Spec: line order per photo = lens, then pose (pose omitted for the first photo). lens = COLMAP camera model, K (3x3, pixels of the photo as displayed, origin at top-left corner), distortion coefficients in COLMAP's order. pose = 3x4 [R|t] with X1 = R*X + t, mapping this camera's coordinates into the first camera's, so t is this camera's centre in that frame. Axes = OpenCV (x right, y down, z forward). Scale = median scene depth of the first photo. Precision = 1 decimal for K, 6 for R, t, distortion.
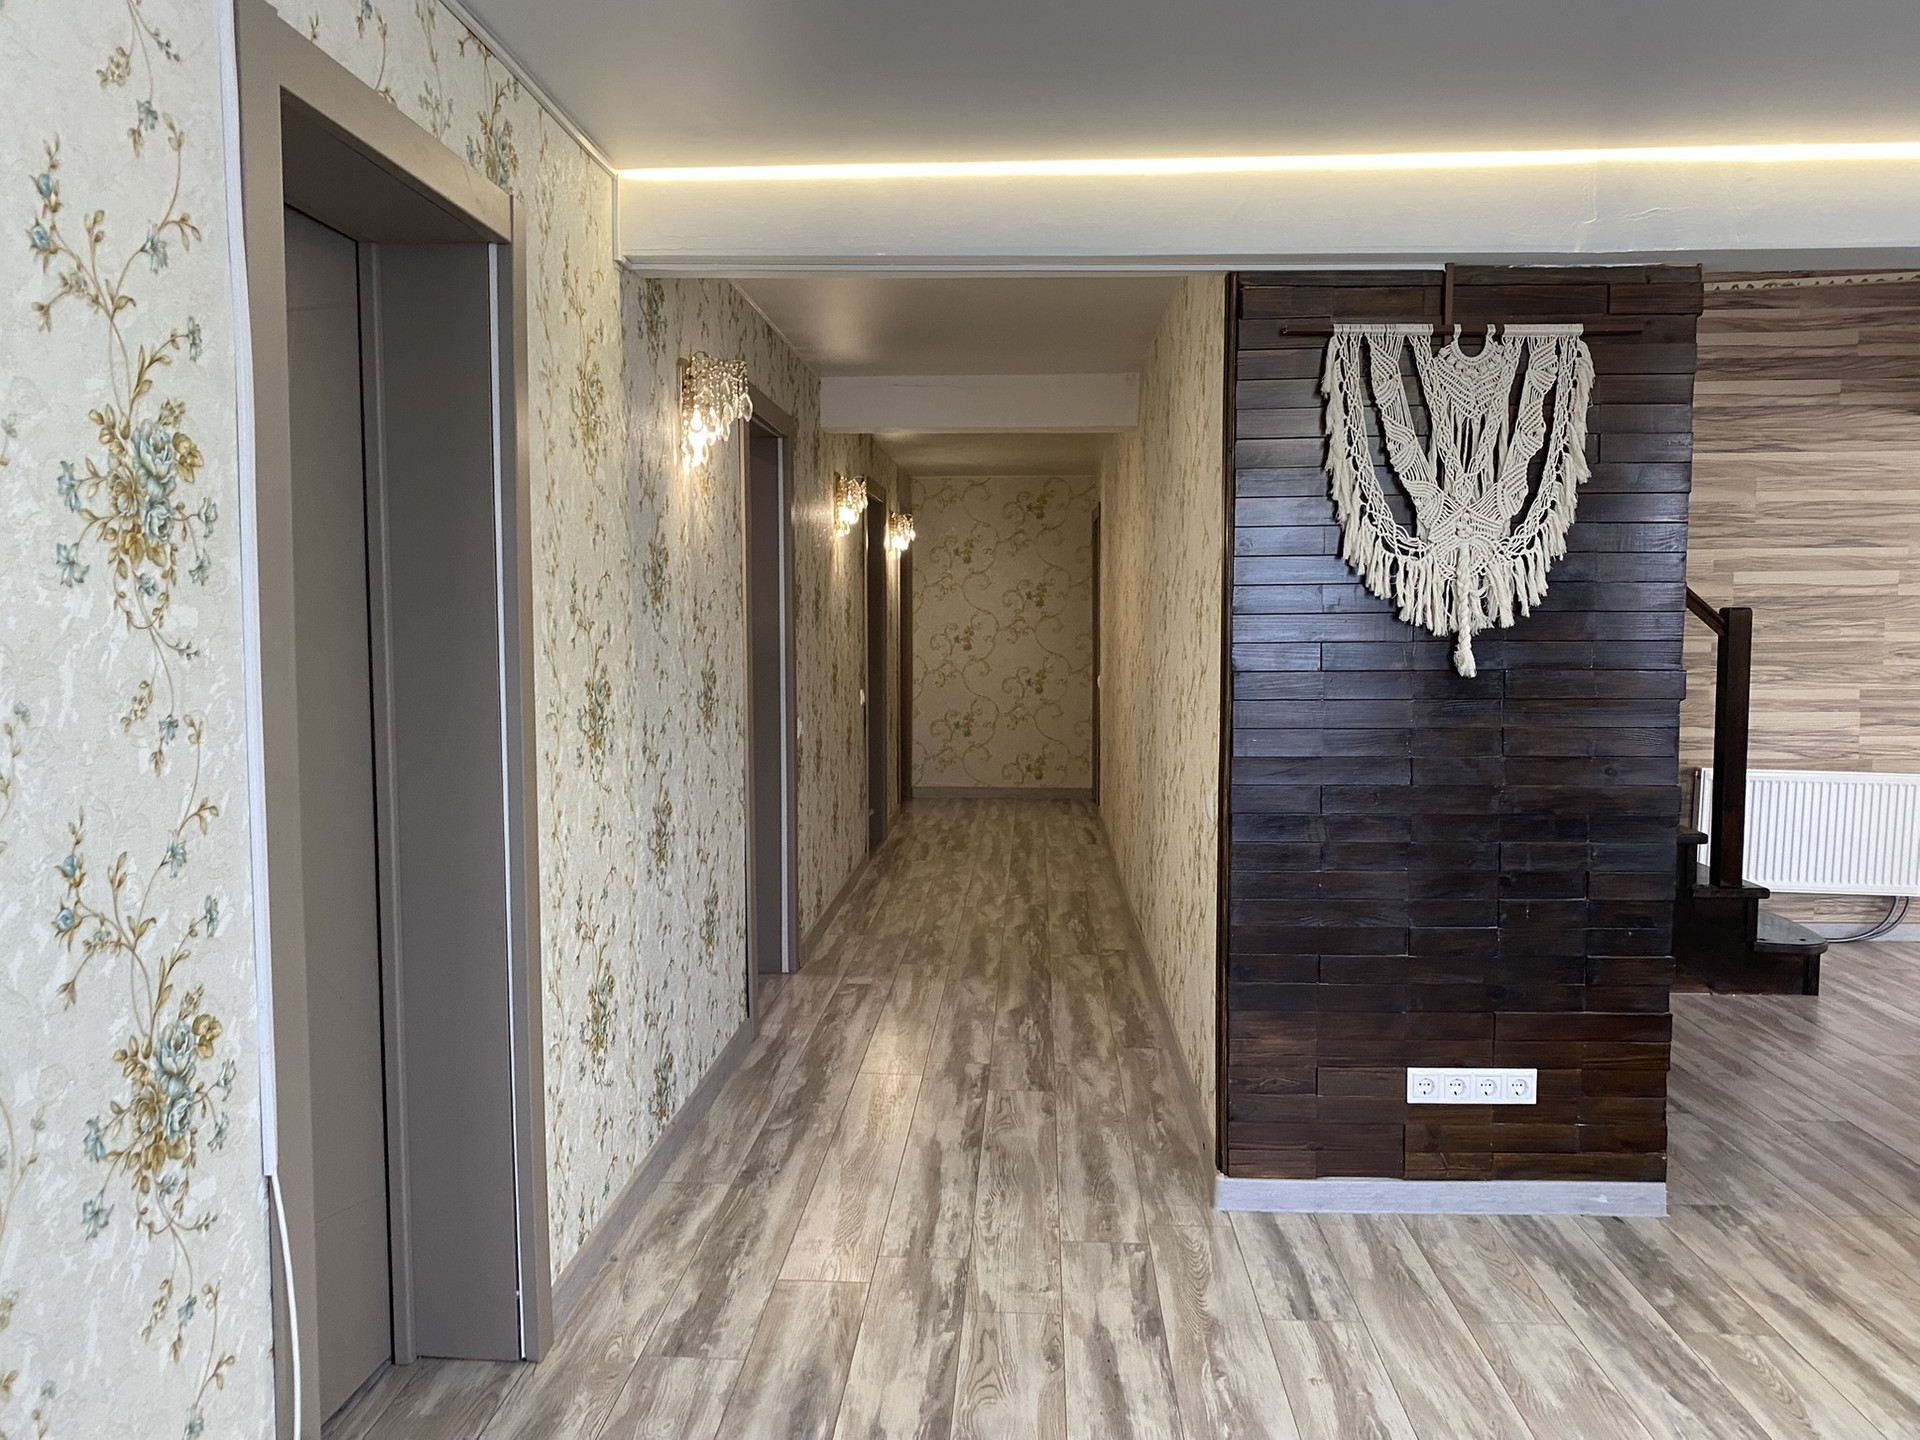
lens RADIAL K [[1495.8, 0, 959.5], [0, 1495.8, 723.3], [0, 0, 1]] dist [-0.009862, -0.004173]
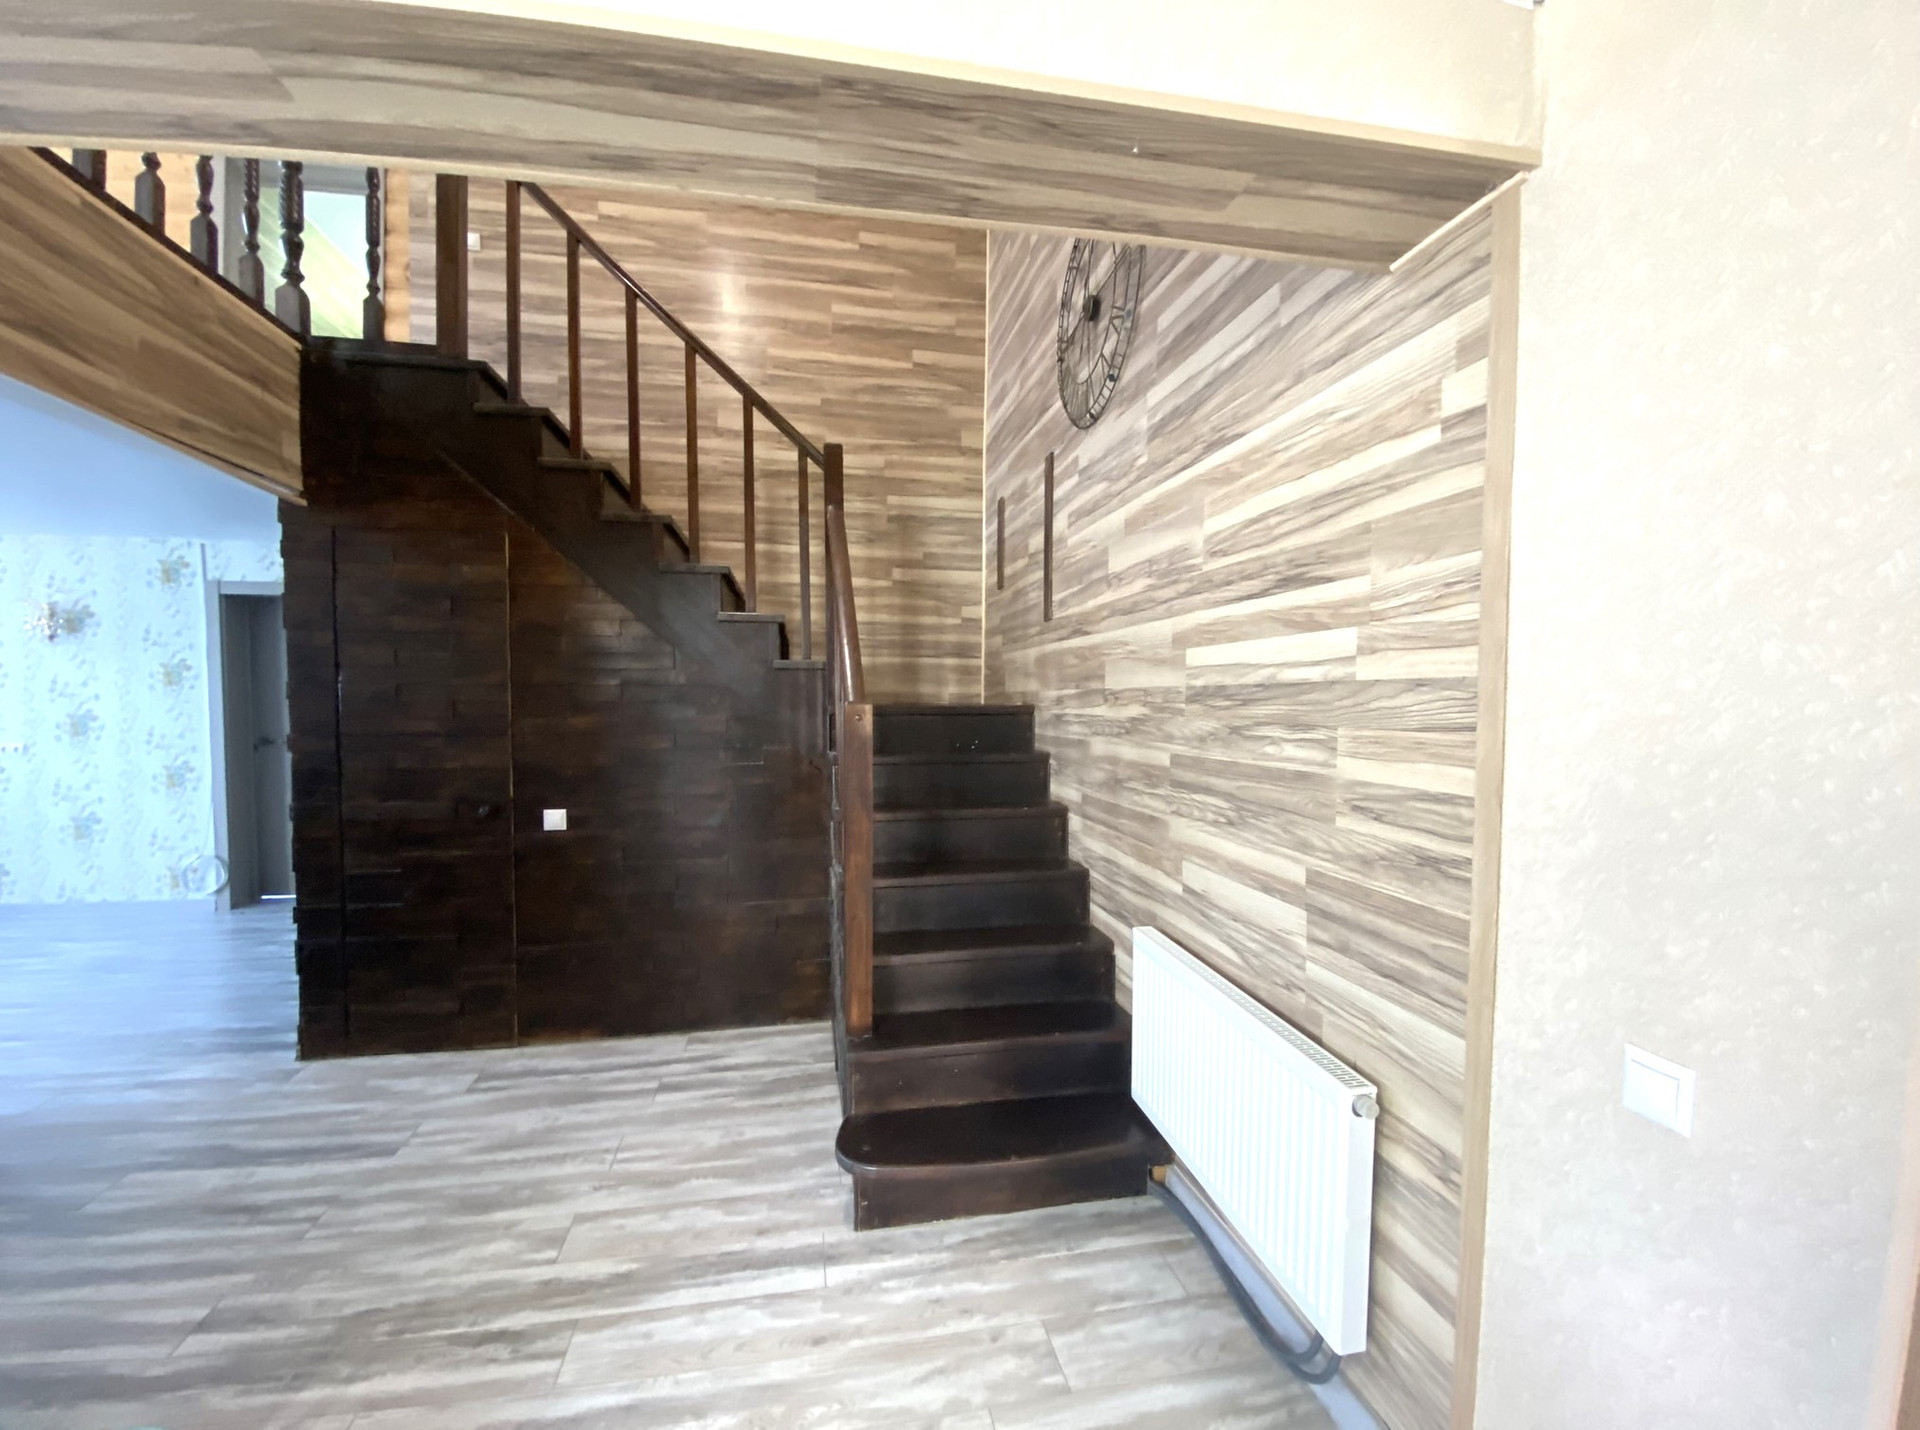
lens RADIAL K [[807.3, 0, 955.7], [0, 807.3, 722.8], [0, 0, 1]] dist [0.000336, -0.000148]
pose [[0.236019, 0.037167, -0.971037, 0.843245], [-0.070757, 0.997273, 0.020973, -0.069046], [0.969169, 0.063758, 0.238006, 0.818048]]
